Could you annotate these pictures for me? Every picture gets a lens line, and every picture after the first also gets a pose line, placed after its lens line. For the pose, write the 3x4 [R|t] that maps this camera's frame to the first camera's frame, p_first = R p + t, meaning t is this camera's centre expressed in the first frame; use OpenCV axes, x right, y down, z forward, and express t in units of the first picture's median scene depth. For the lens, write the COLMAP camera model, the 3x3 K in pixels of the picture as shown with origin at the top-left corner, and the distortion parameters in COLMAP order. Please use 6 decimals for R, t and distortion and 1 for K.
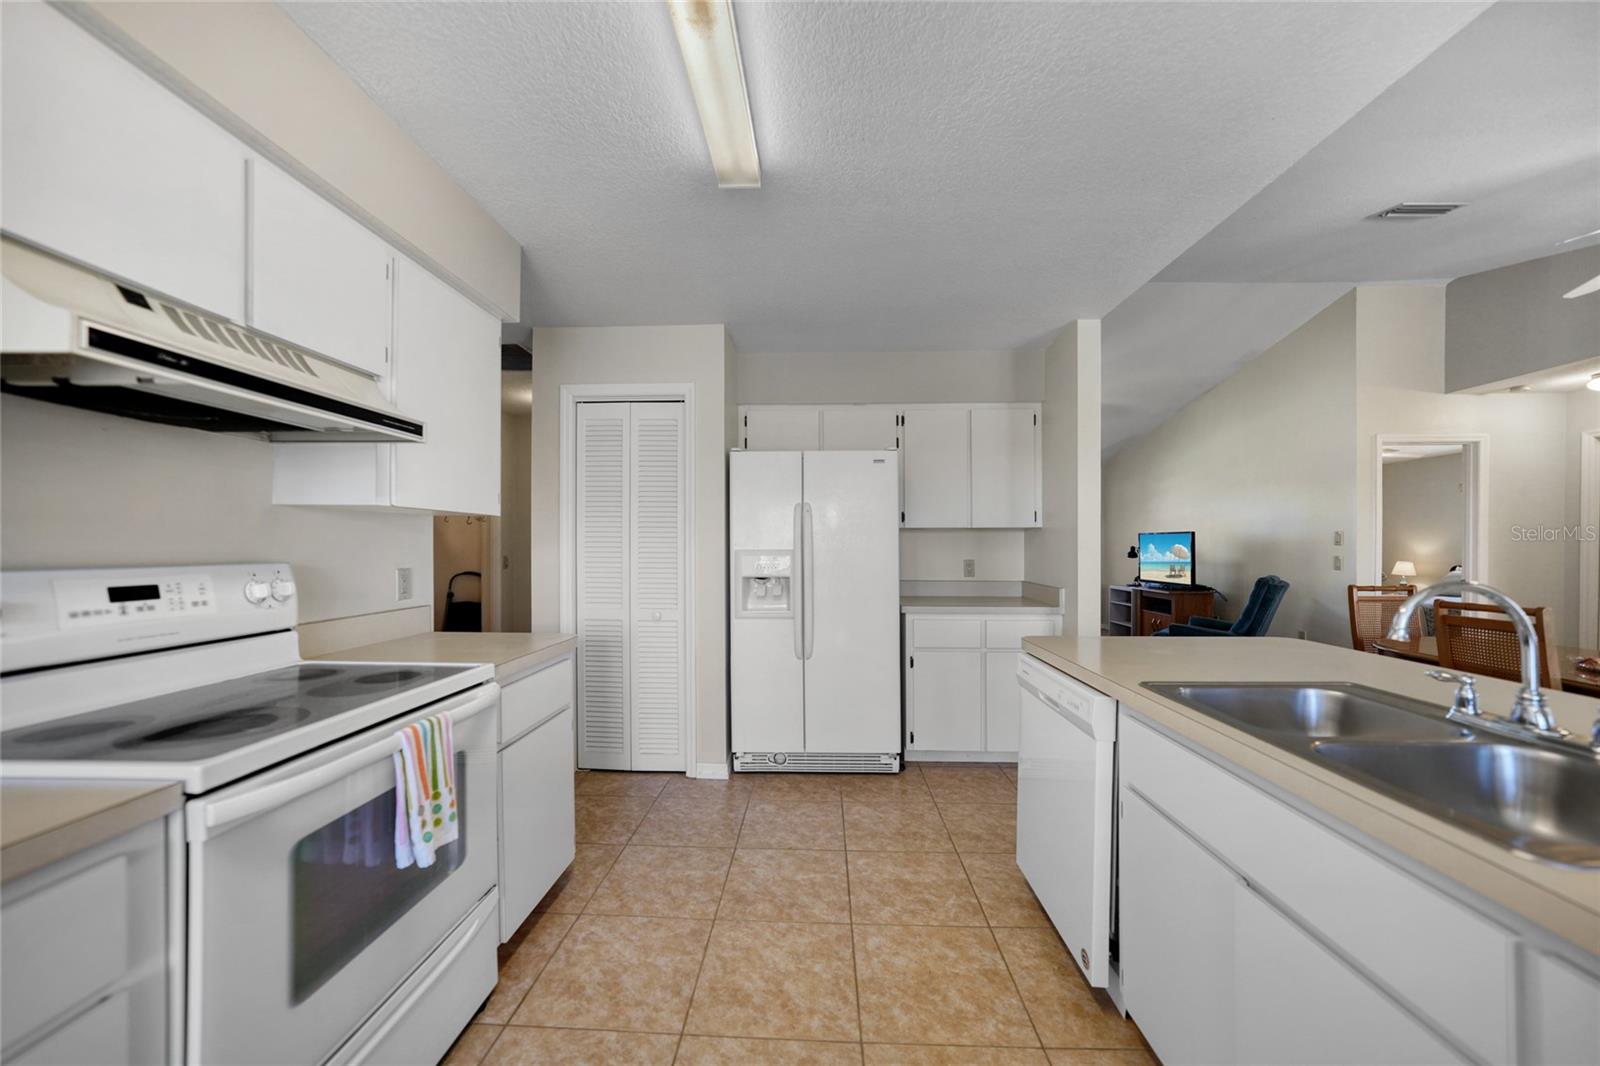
lens RADIAL K [[572.0, 0, 784.6], [0, 572.0, 539.0], [0, 0, 1]] dist [-0.020146, 0.003384]
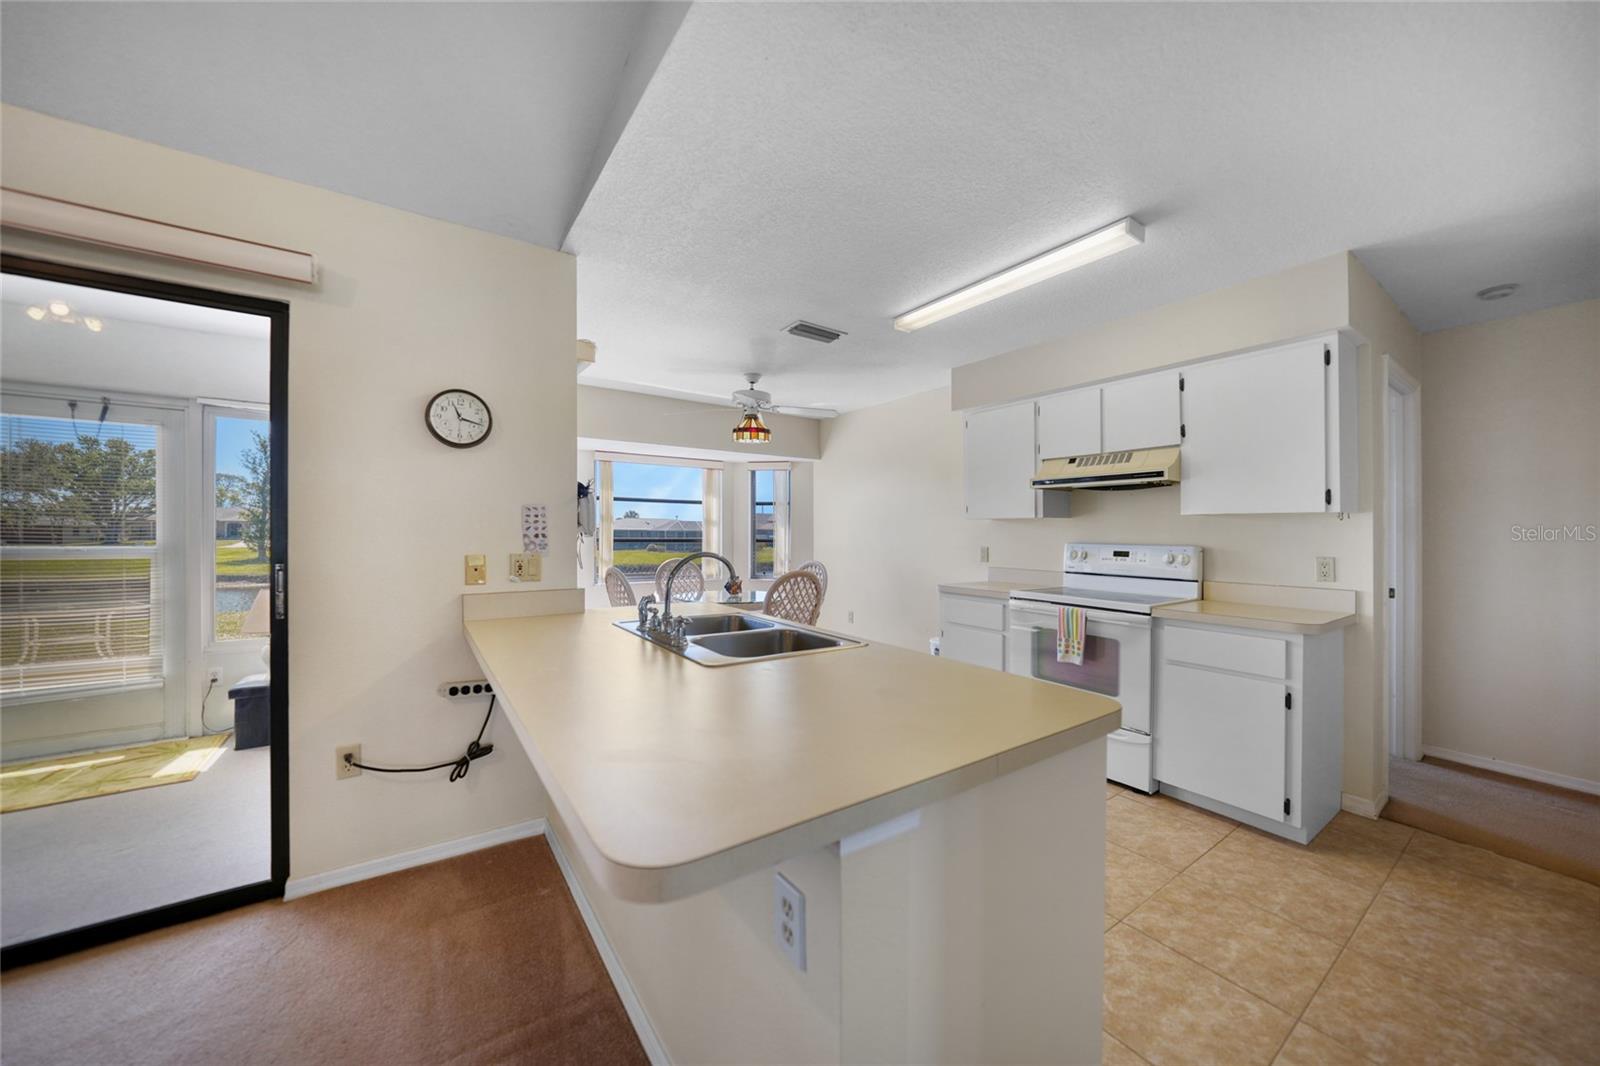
lens RADIAL K [[572.0, 0, 801.1], [0, 572.0, 533.8], [0, 0, 1]] dist [-0.020146, 0.003384]
pose [[-0.789645, -0.007964, -0.613512, 1.405523], [-0.004519, 0.999964, -0.007164, 0.018469], [0.613547, -0.002885, -0.789653, 1.733798]]
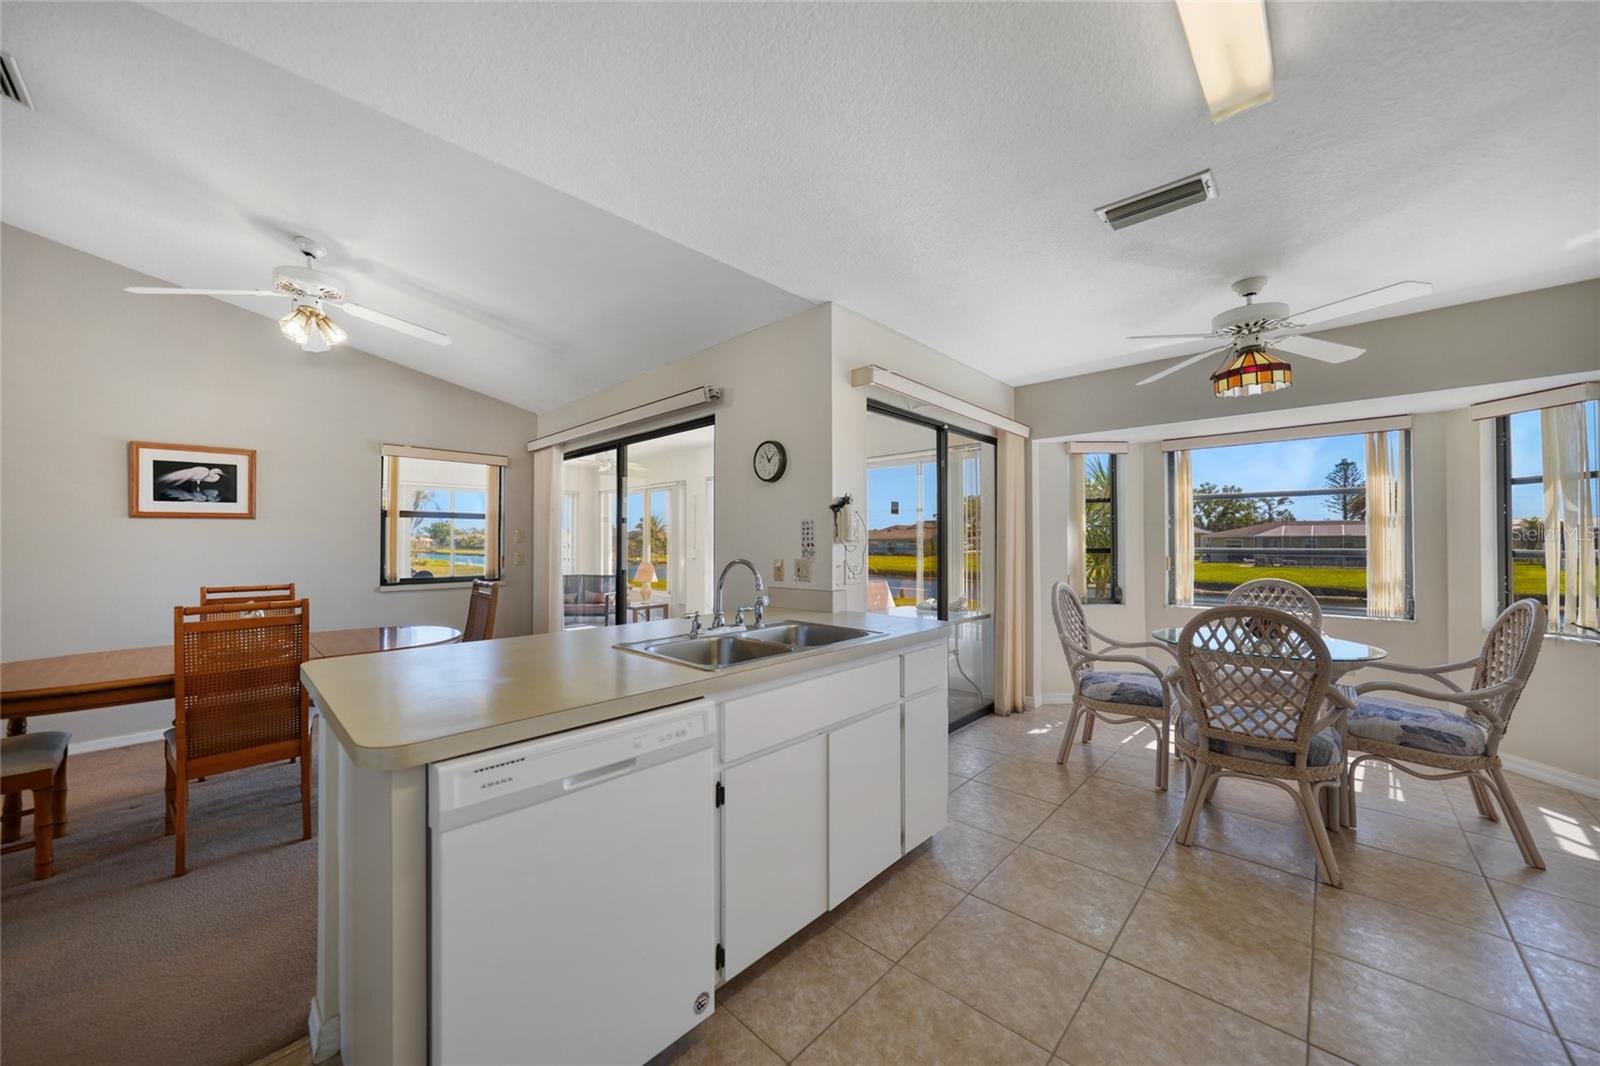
lens RADIAL K [[572.0, 0, 802.6], [0, 572.0, 537.8], [0, 0, 1]] dist [-0.020146, 0.003384]
pose [[-0.761452, 0.006042, 0.648193, -0.186669], [-0.001721, 0.999934, -0.011343, 0.014066], [-0.648219, -0.009753, -0.761391, 1.547968]]
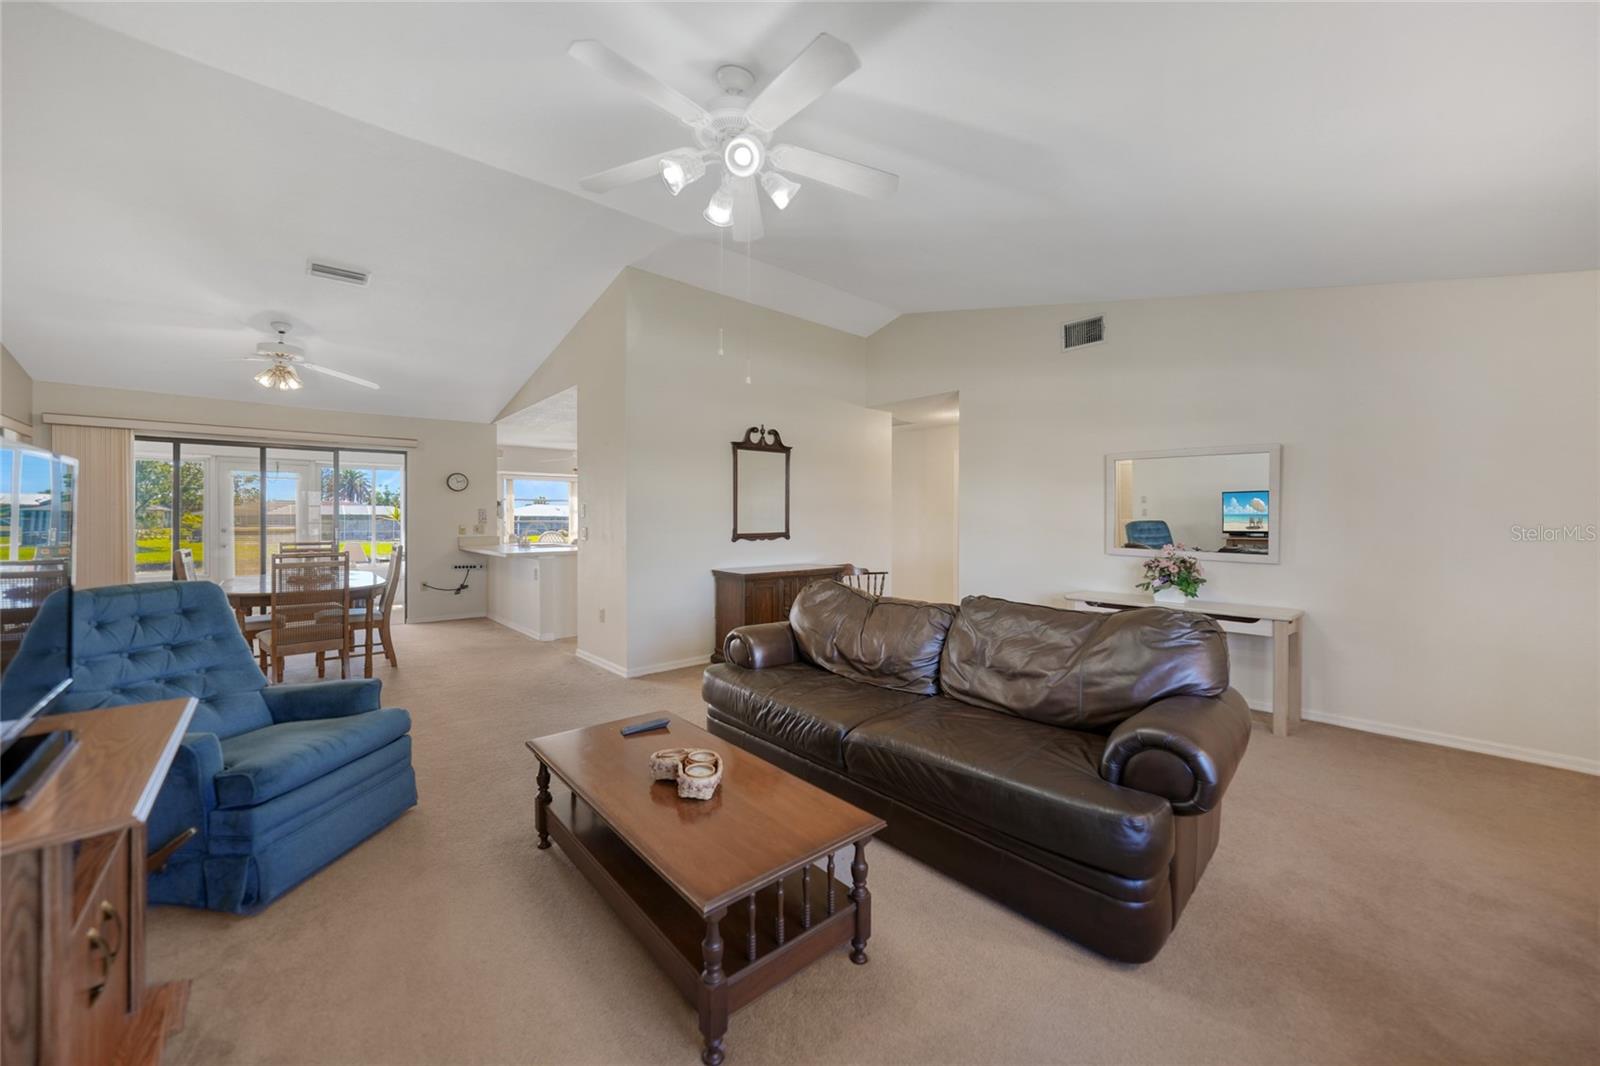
lens RADIAL K [[572.0, 0, 833.1], [0, 572.0, 512.6], [0, 0, 1]] dist [-0.020146, 0.003384]
pose [[-0.664832, -0.014474, -0.746853, 2.594969], [0.001546, 0.999783, -0.020753, 0.066558], [0.746992, -0.014952, -0.664665, 5.321330]]
